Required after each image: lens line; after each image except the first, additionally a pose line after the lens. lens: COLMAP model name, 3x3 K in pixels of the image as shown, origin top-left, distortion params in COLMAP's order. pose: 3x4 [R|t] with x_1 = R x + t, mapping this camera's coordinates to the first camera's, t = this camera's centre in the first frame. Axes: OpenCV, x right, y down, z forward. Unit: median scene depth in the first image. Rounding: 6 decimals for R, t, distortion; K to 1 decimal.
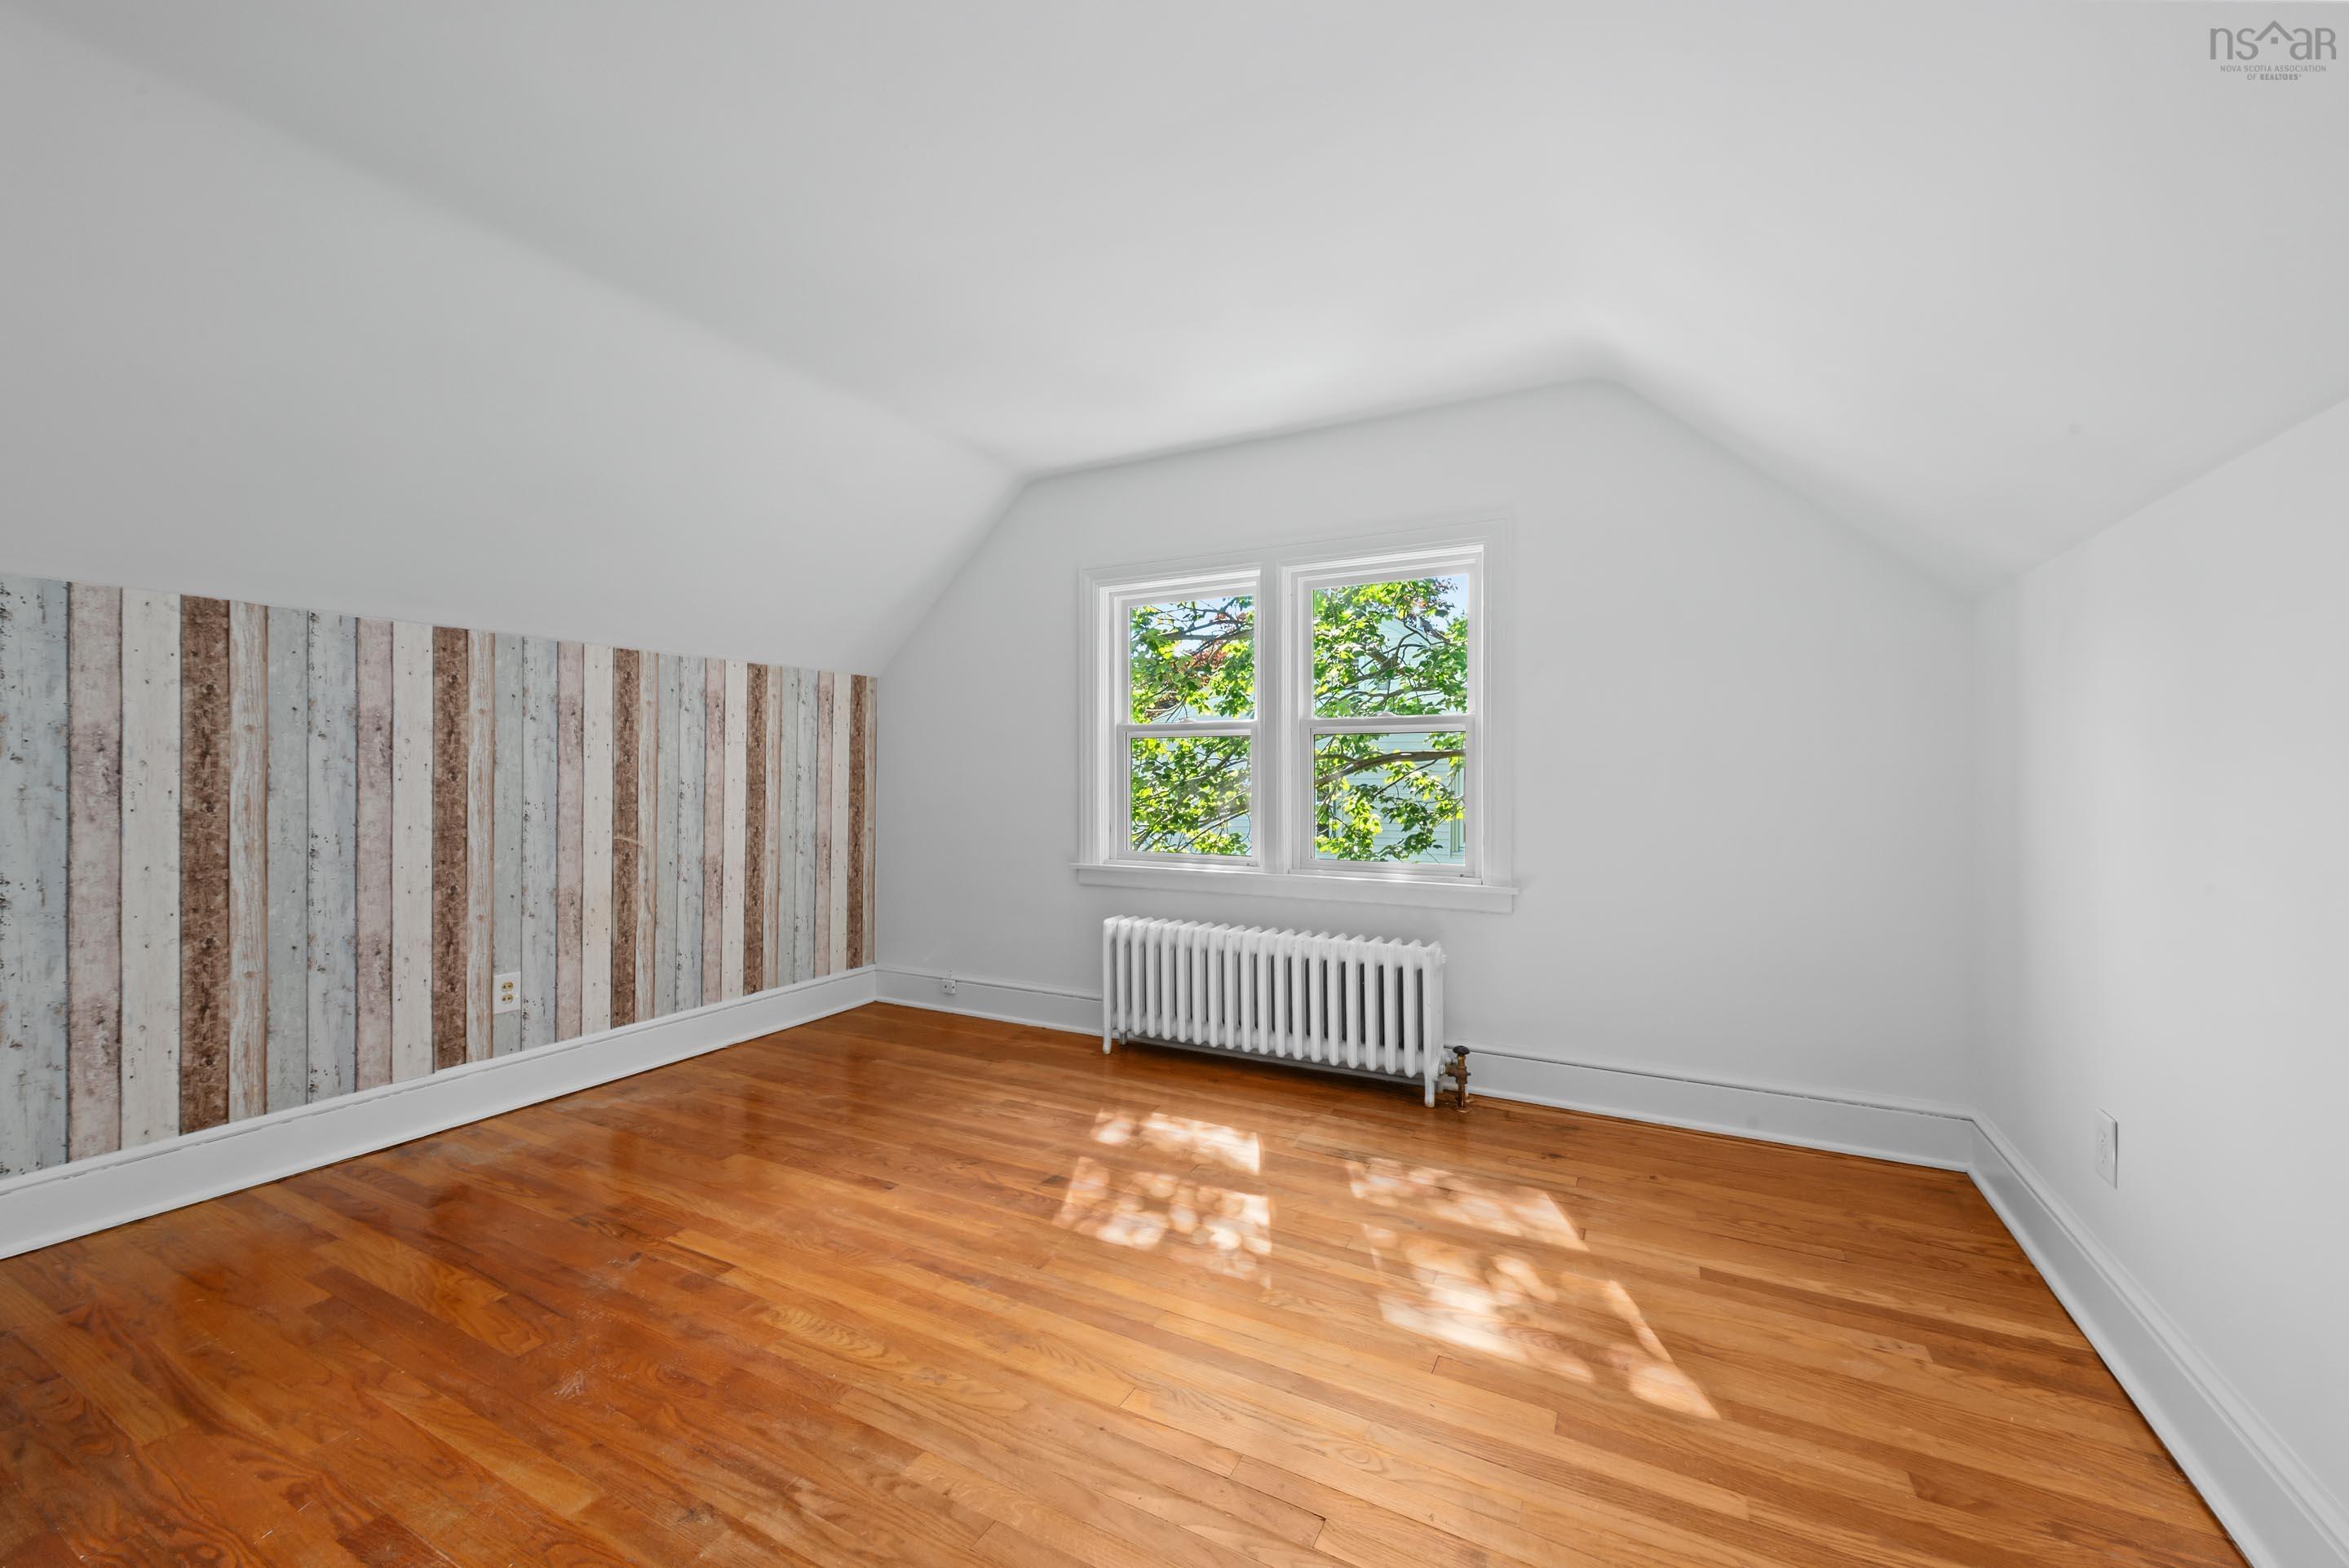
lens RADIAL K [[933.2, 0, 1175.0], [0, 933.2, 769.6], [0, 0, 1]] dist [0.003800, 0.000228]
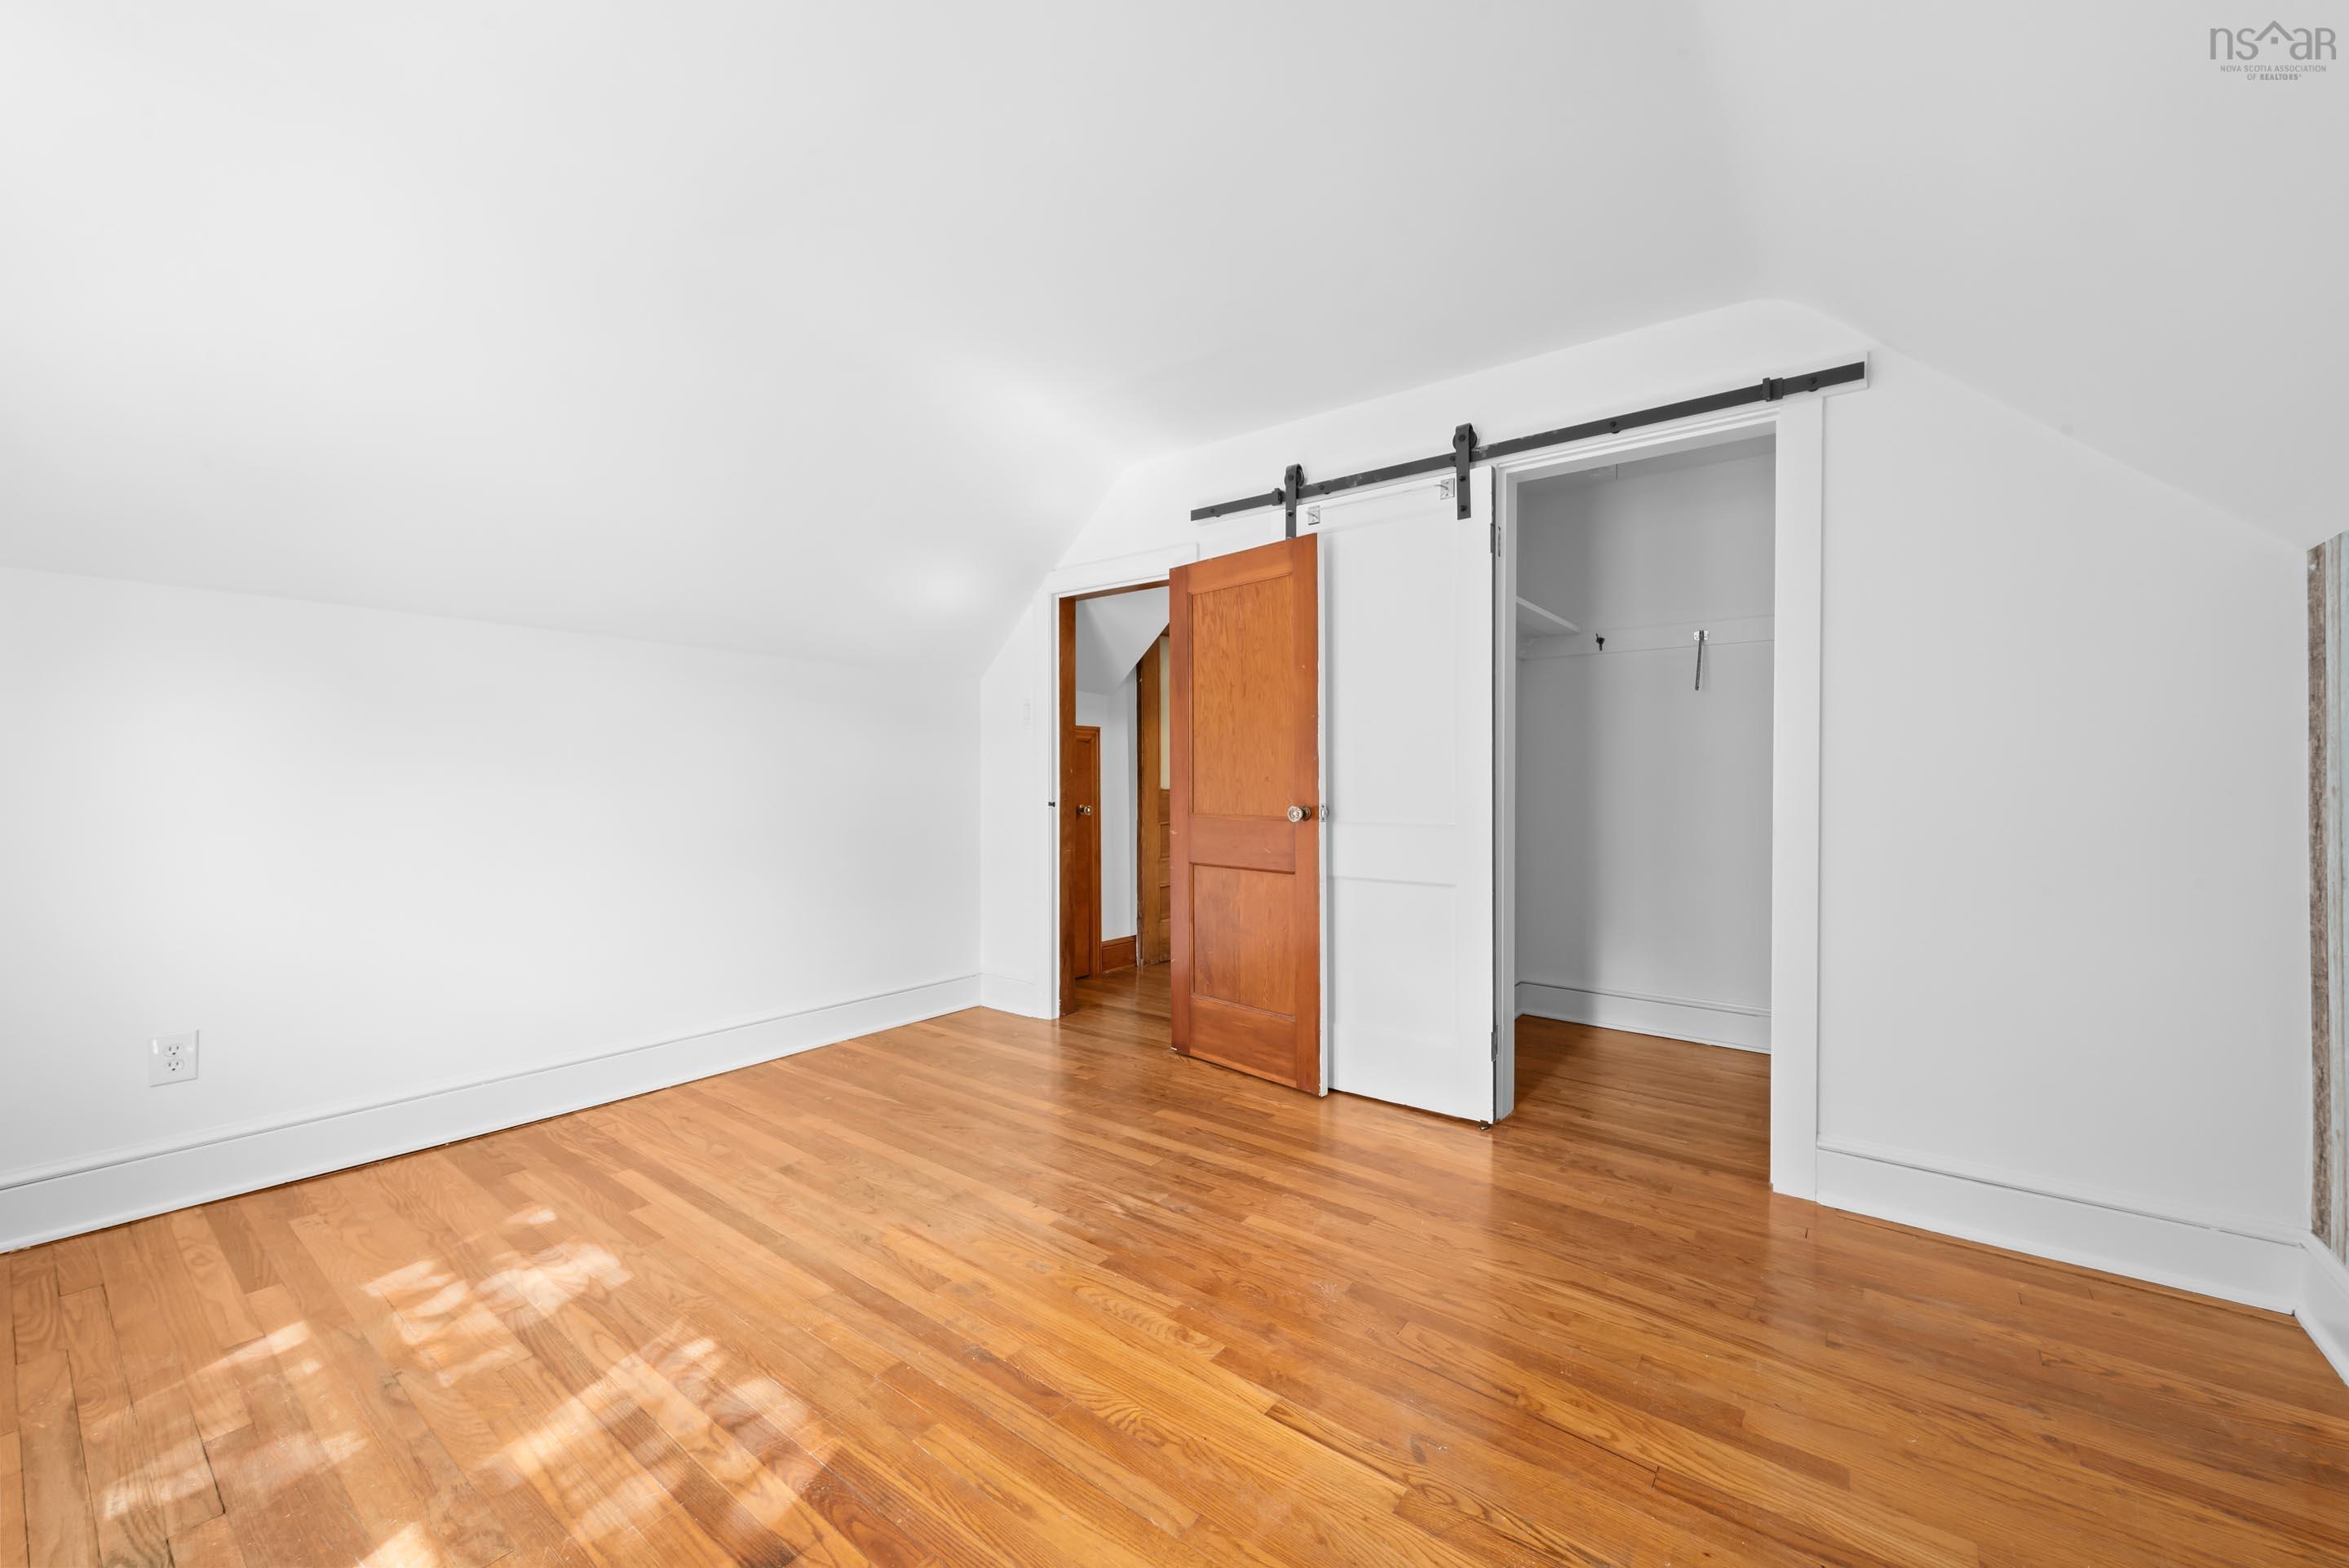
lens RADIAL K [[933.2, 0, 1173.5], [0, 933.2, 773.0], [0, 0, 1]] dist [0.003800, 0.000228]
pose [[-0.984178, -0.002842, 0.177159, -0.612496], [-0.001110, 0.999951, 0.009875, -0.011148], [-0.177179, 0.009522, -0.984133, 2.042790]]
